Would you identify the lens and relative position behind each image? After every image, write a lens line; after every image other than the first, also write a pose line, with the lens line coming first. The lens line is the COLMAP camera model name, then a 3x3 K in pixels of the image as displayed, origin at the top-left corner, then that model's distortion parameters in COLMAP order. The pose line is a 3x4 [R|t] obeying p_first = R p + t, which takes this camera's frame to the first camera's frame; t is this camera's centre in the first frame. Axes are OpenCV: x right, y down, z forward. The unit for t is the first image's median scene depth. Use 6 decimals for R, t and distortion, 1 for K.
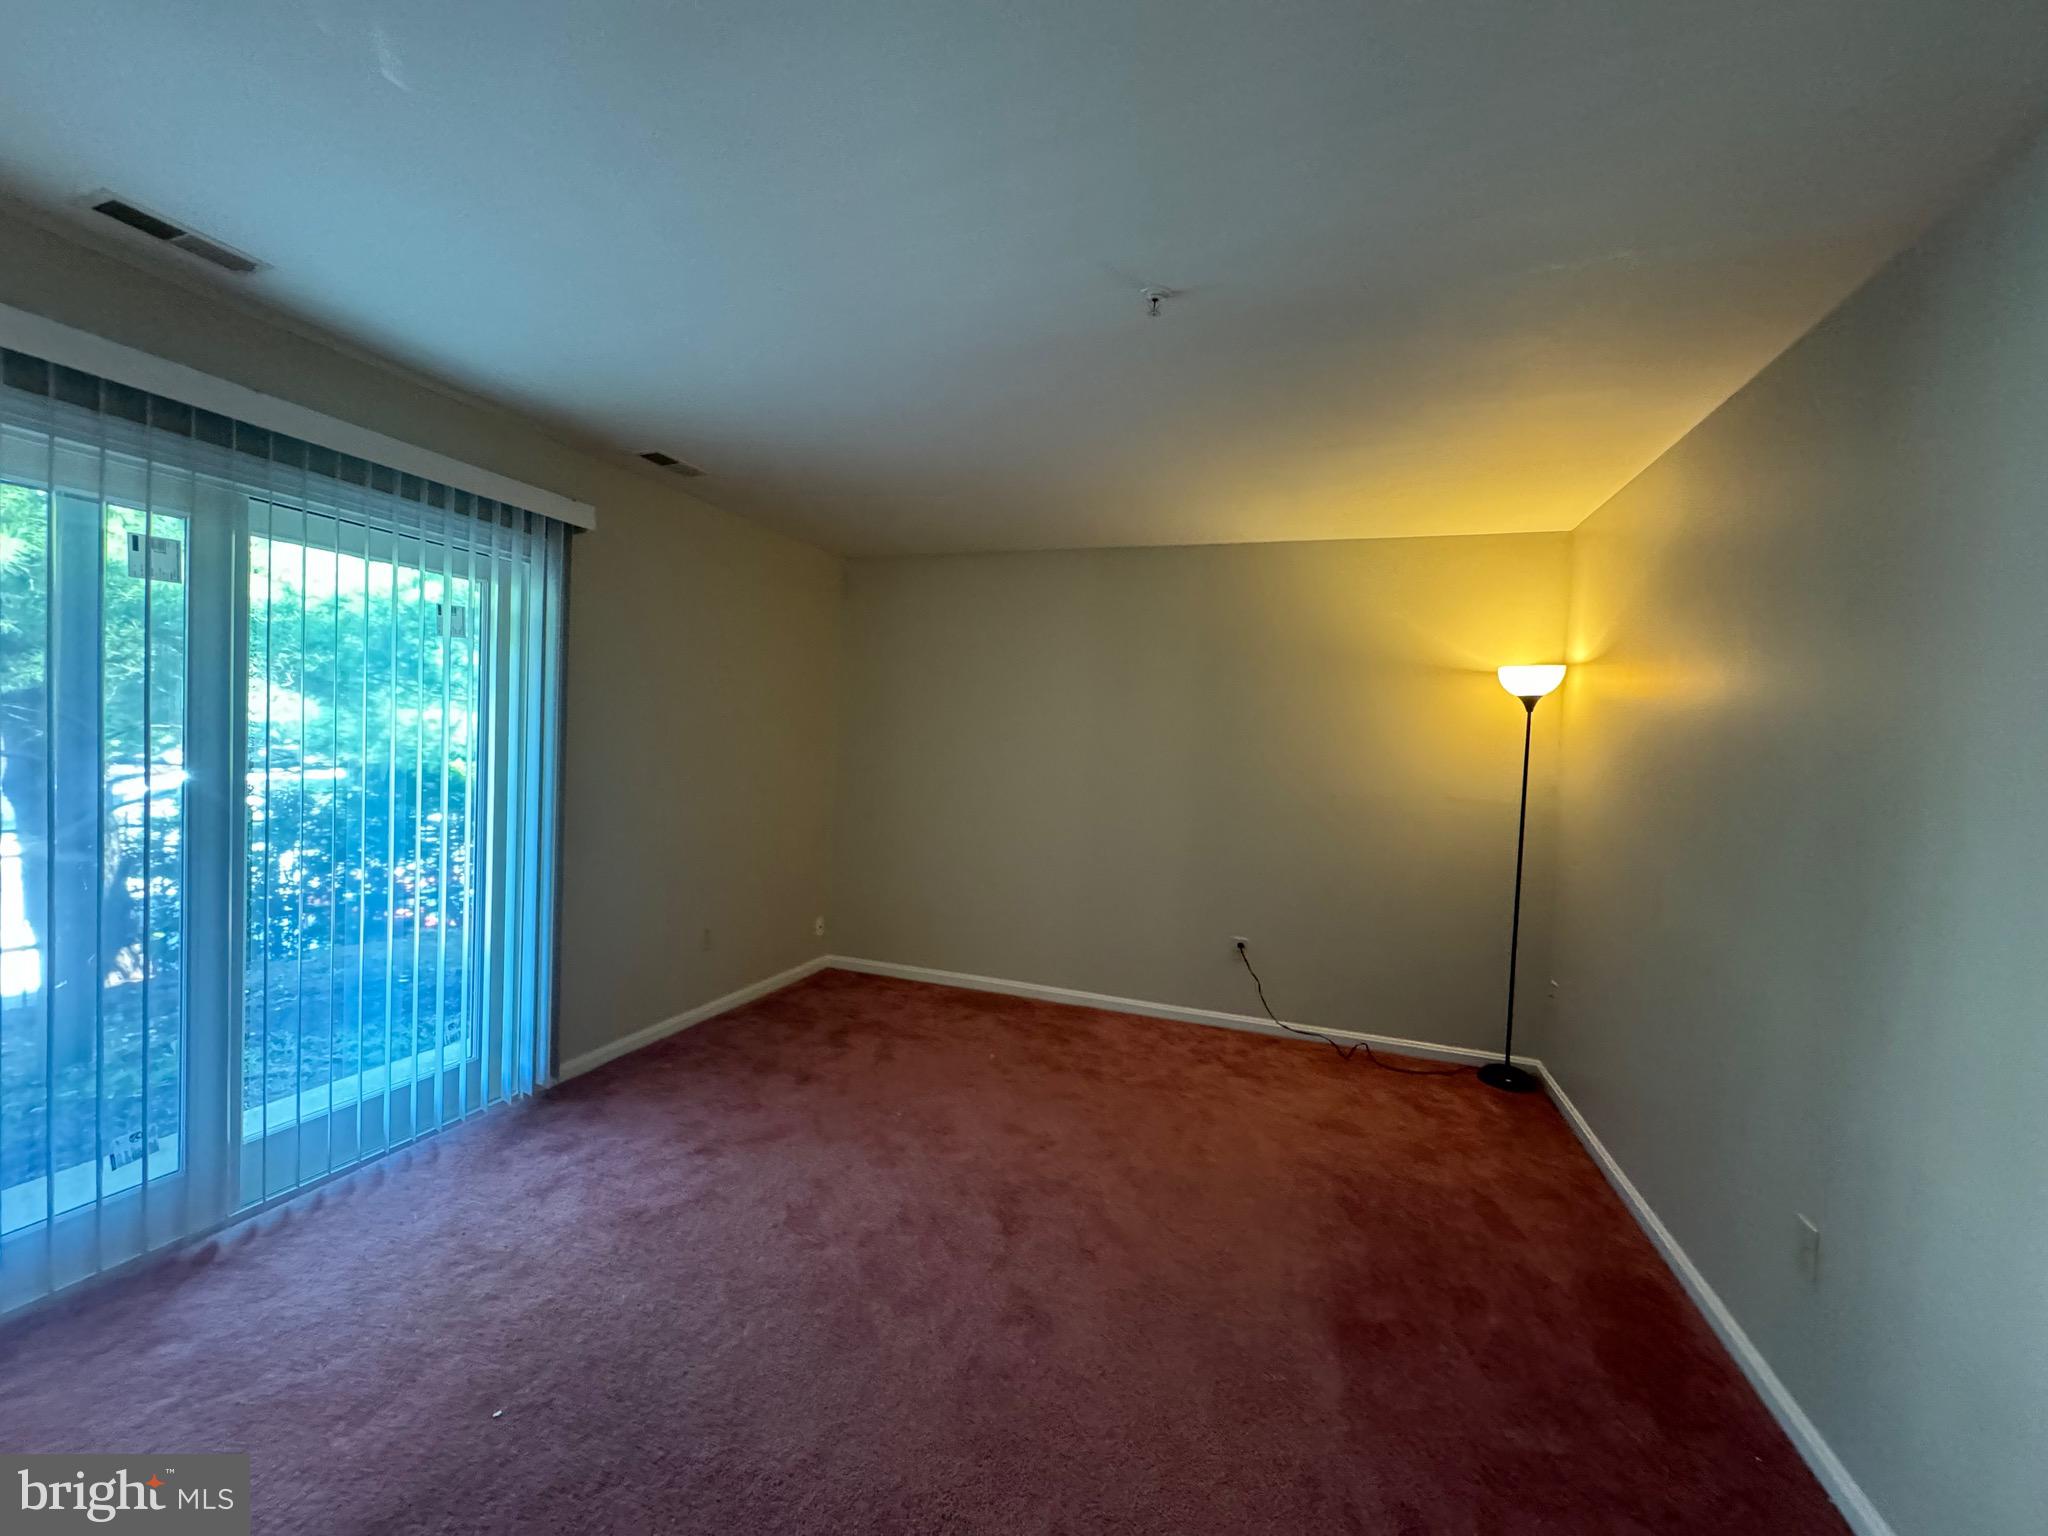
lens RADIAL K [[819.0, 0, 1024.0], [0, 819.0, 768.0], [0, 0, 1]] dist [0.001472, 0.000189]
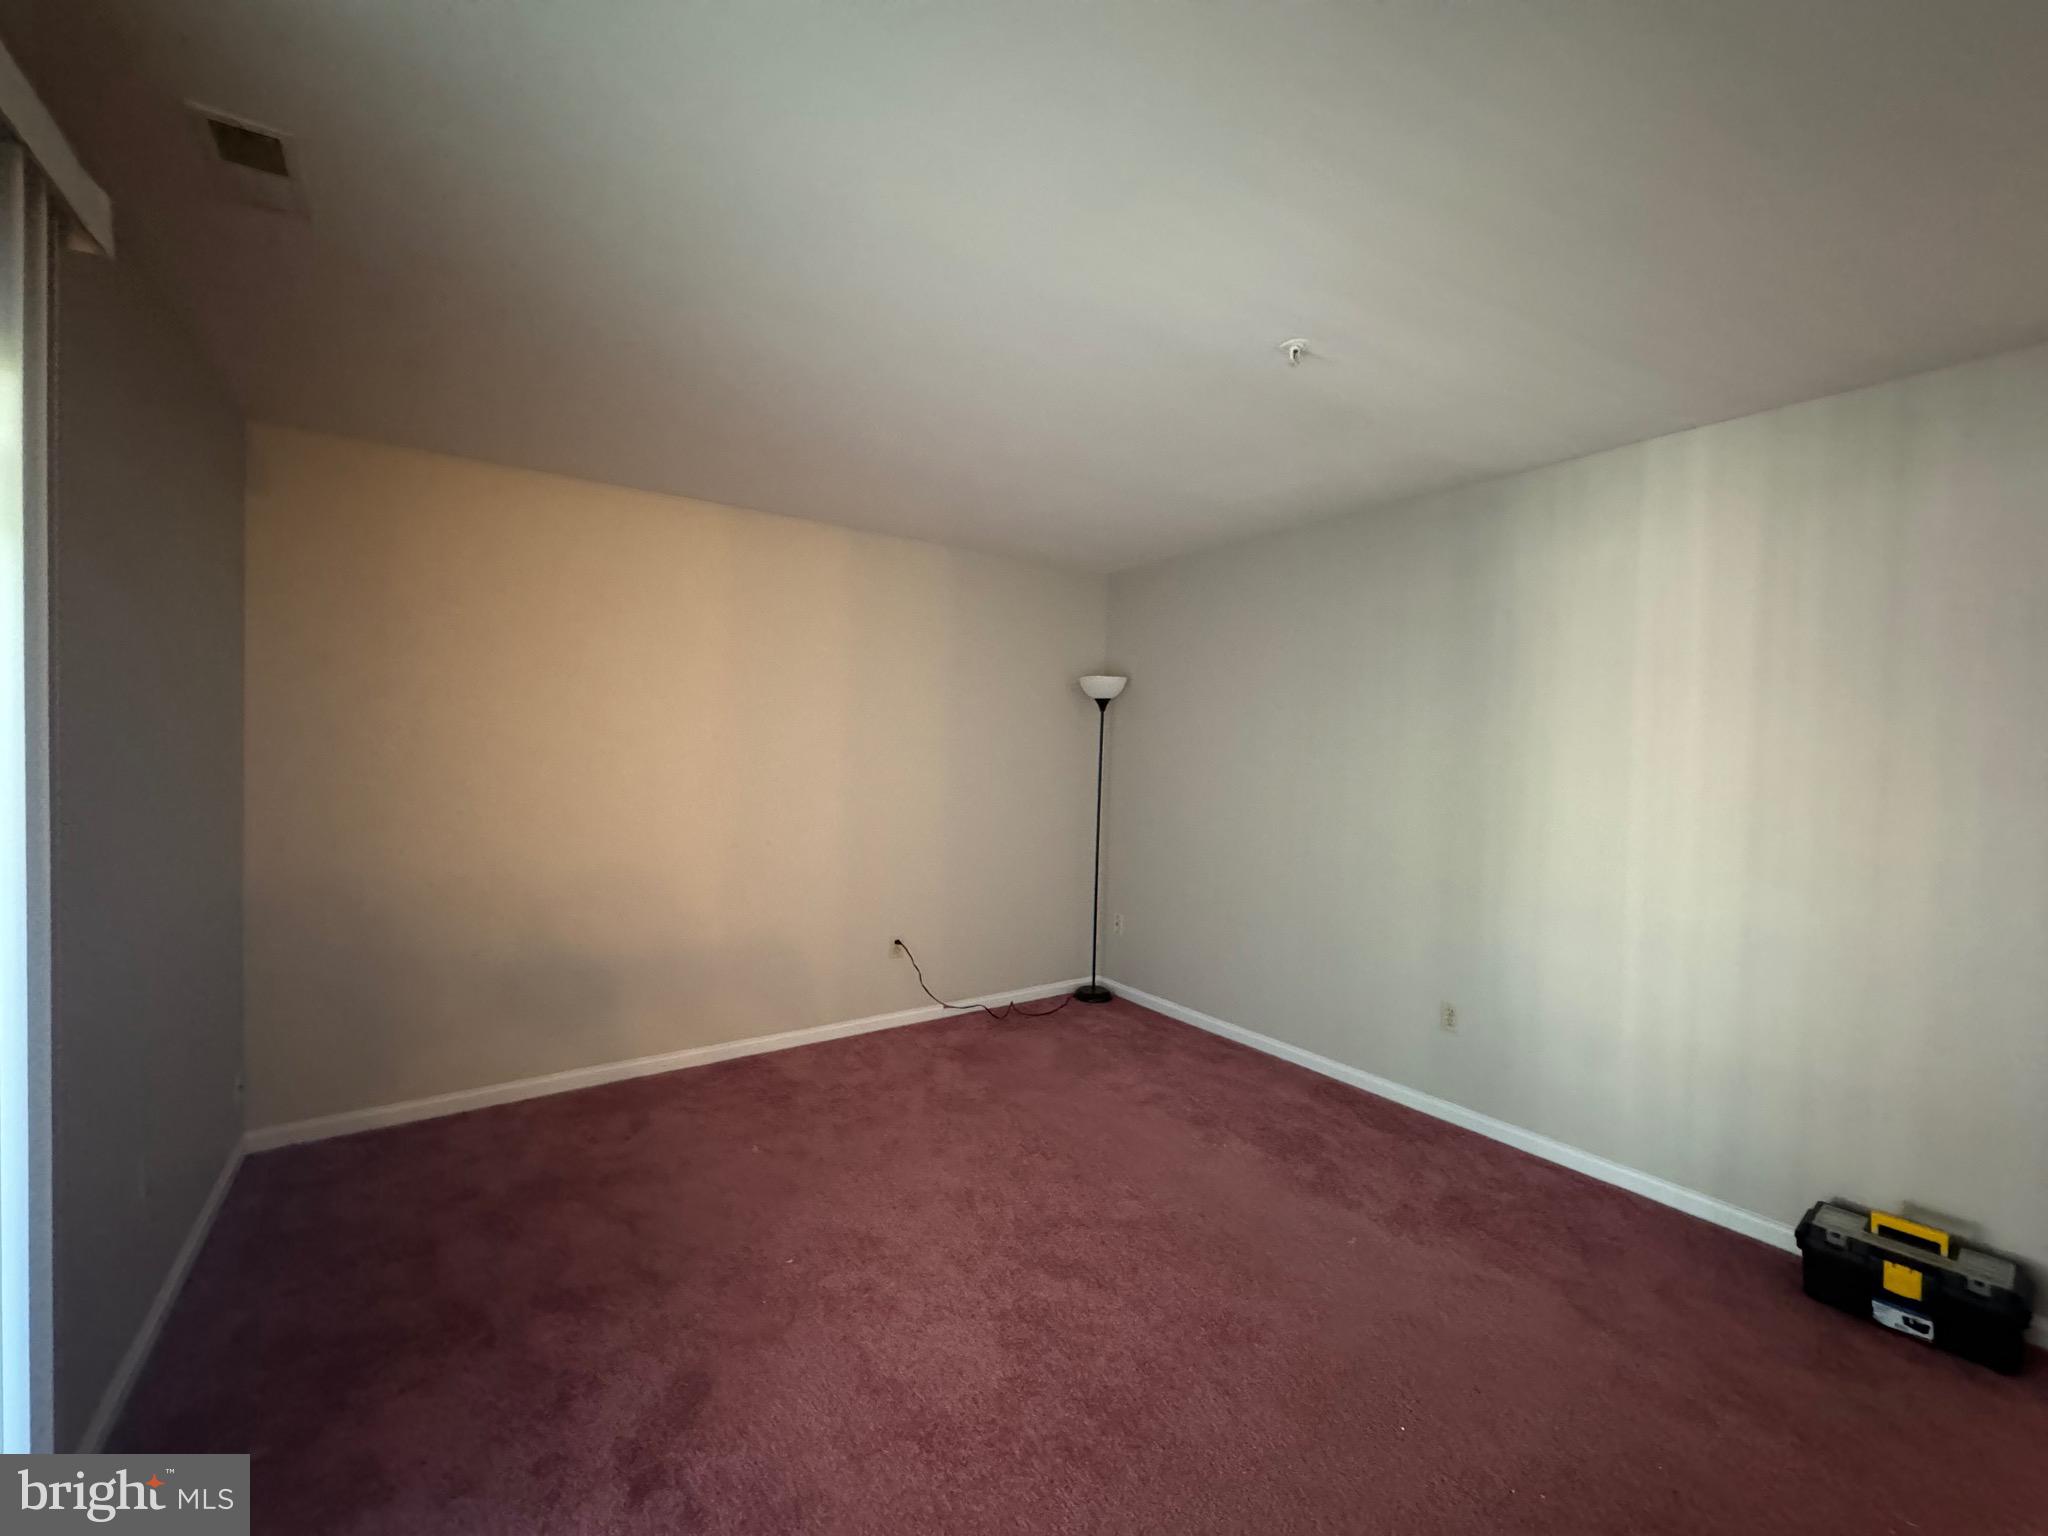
lens RADIAL K [[819.0, 0, 1024.0], [0, 819.0, 768.0], [0, 0, 1]] dist [0.001472, 0.000189]
pose [[0.583978, -0.049973, 0.810230, -0.507075], [0.032932, 0.998740, 0.037864, -0.029833], [-0.811102, 0.004571, 0.584887, 0.340737]]
